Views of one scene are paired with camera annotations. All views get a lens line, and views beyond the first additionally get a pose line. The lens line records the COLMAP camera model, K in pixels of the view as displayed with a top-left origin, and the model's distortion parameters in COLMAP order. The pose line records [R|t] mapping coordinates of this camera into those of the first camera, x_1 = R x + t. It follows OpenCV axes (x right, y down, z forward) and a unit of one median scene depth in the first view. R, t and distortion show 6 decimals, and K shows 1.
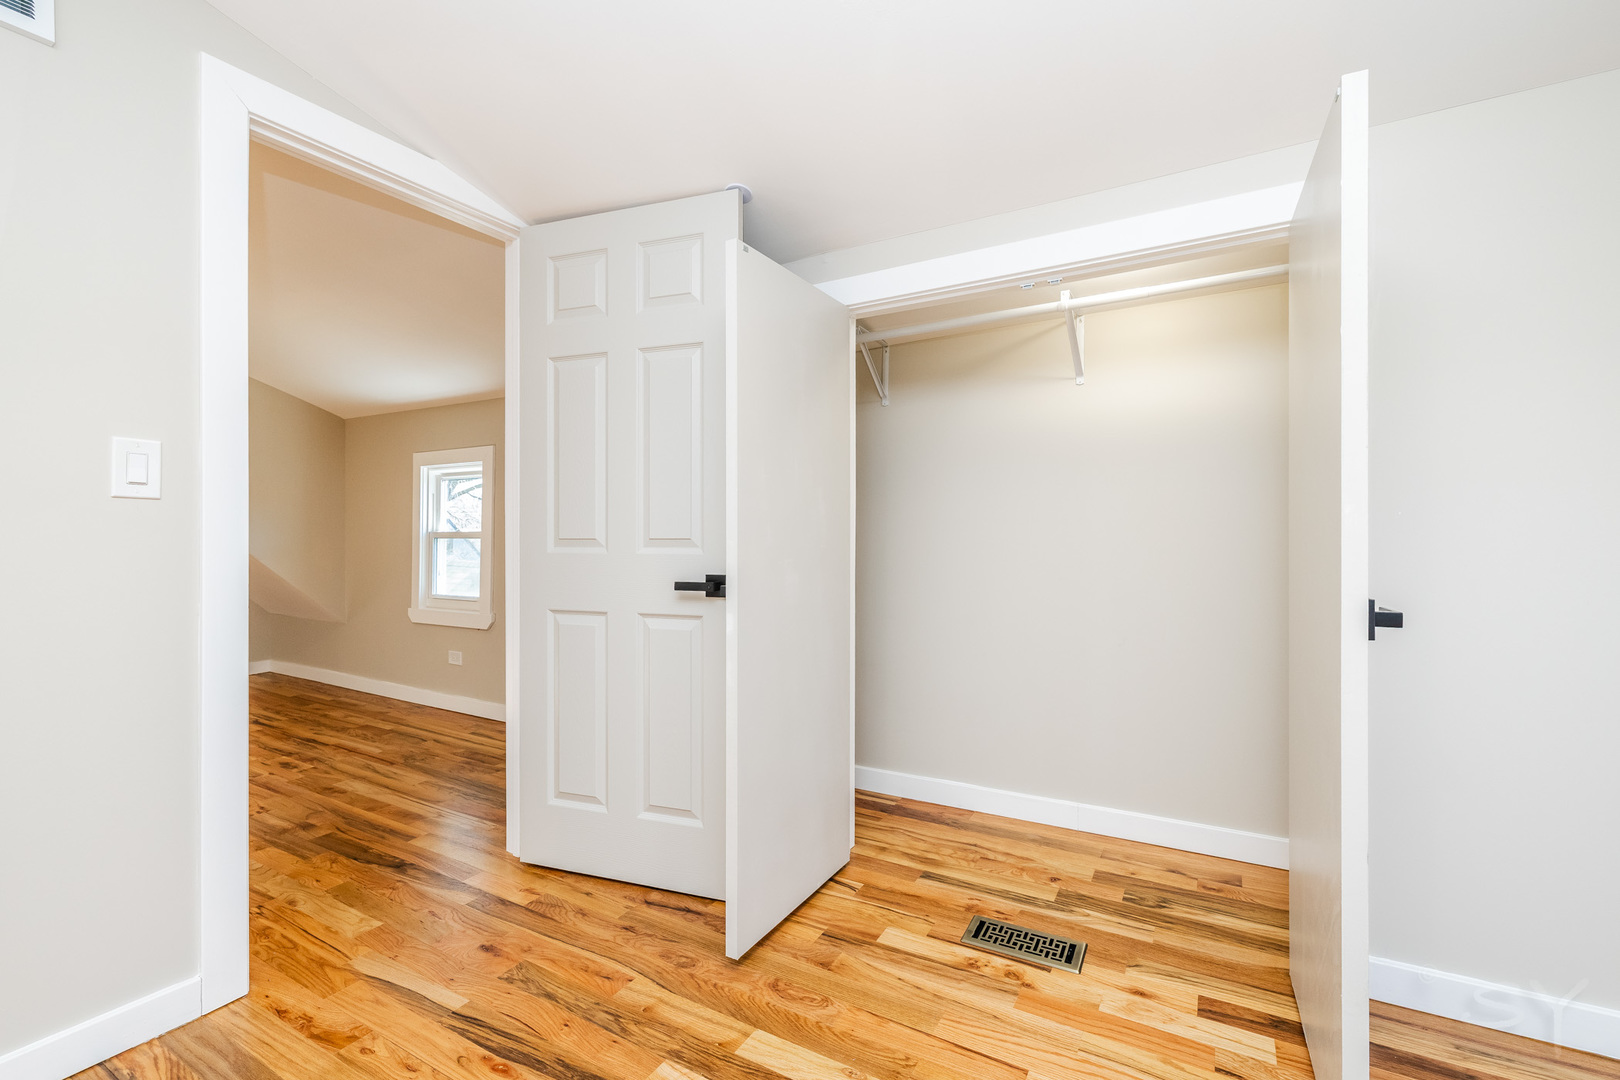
lens RADIAL K [[734.8, 0, 810.0], [0, 734.8, 540.0], [0, 0, 1]] dist [-0.000336, 0.000288]
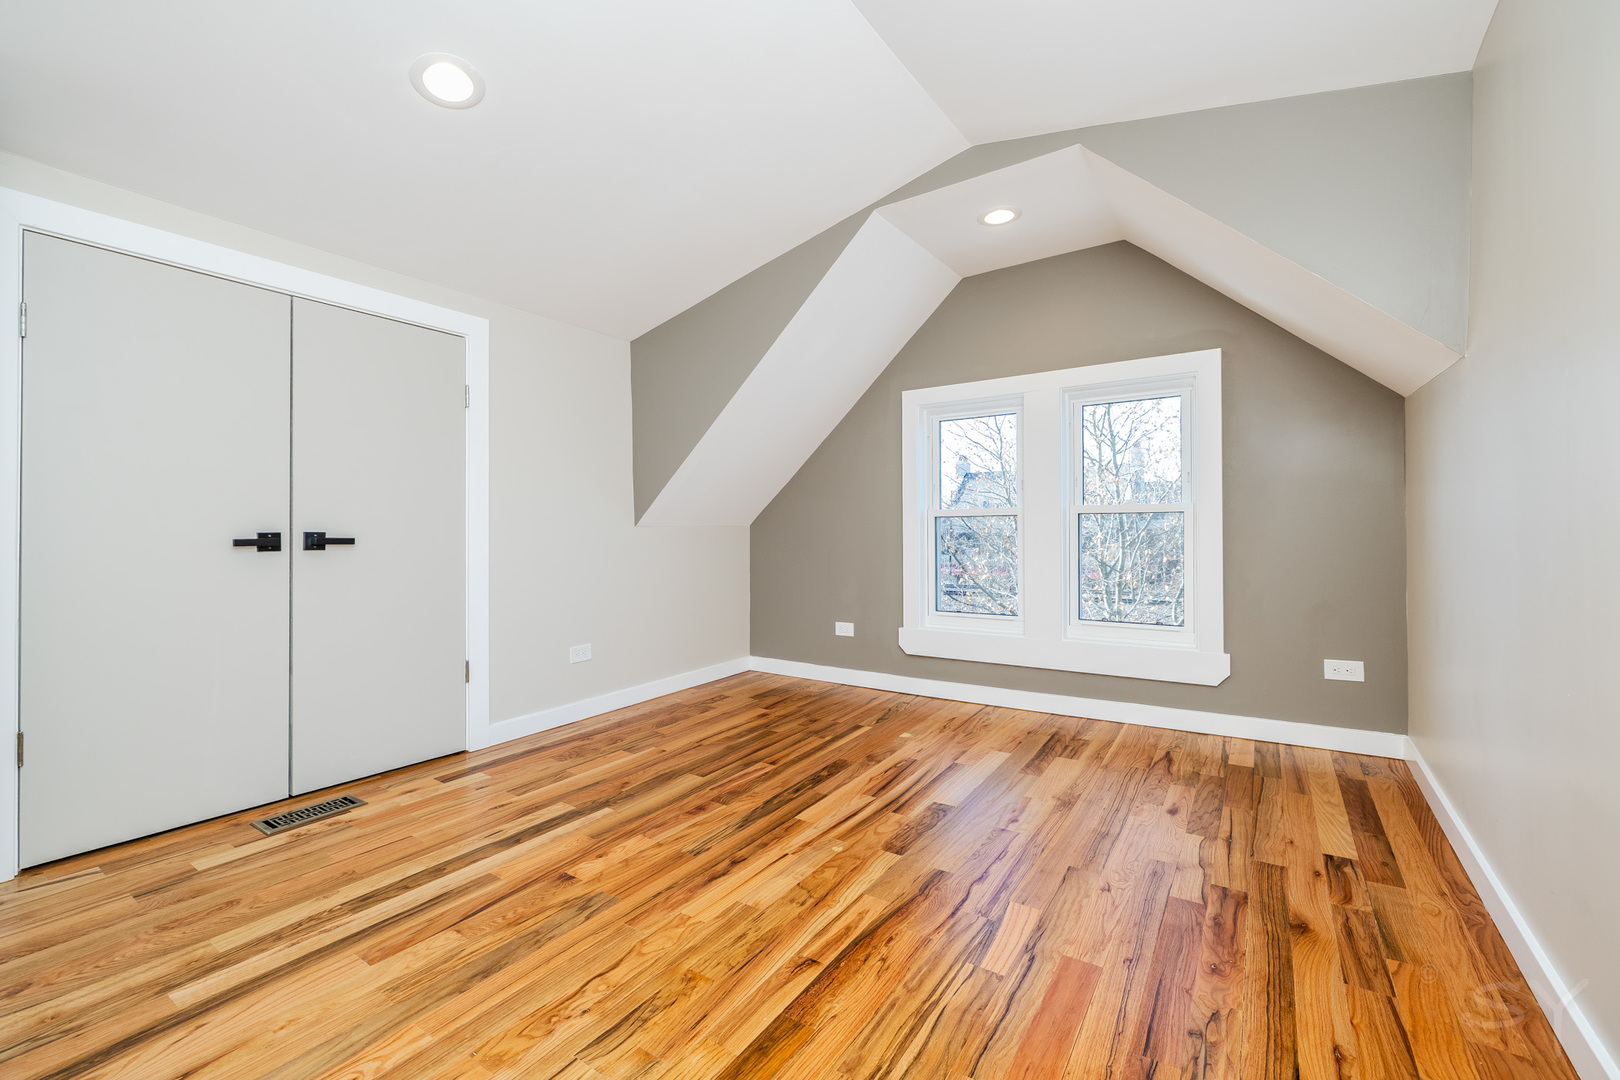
lens RADIAL K [[731.9, 0, 814.9], [0, 731.9, 516.9], [0, 0, 1]] dist [0.000928, 0.000188]
pose [[0.072421, 0.008685, 0.997336, -1.026132], [0.003838, 0.999952, -0.008986, 0.028122], [-0.997367, 0.004478, 0.072384, -0.009592]]
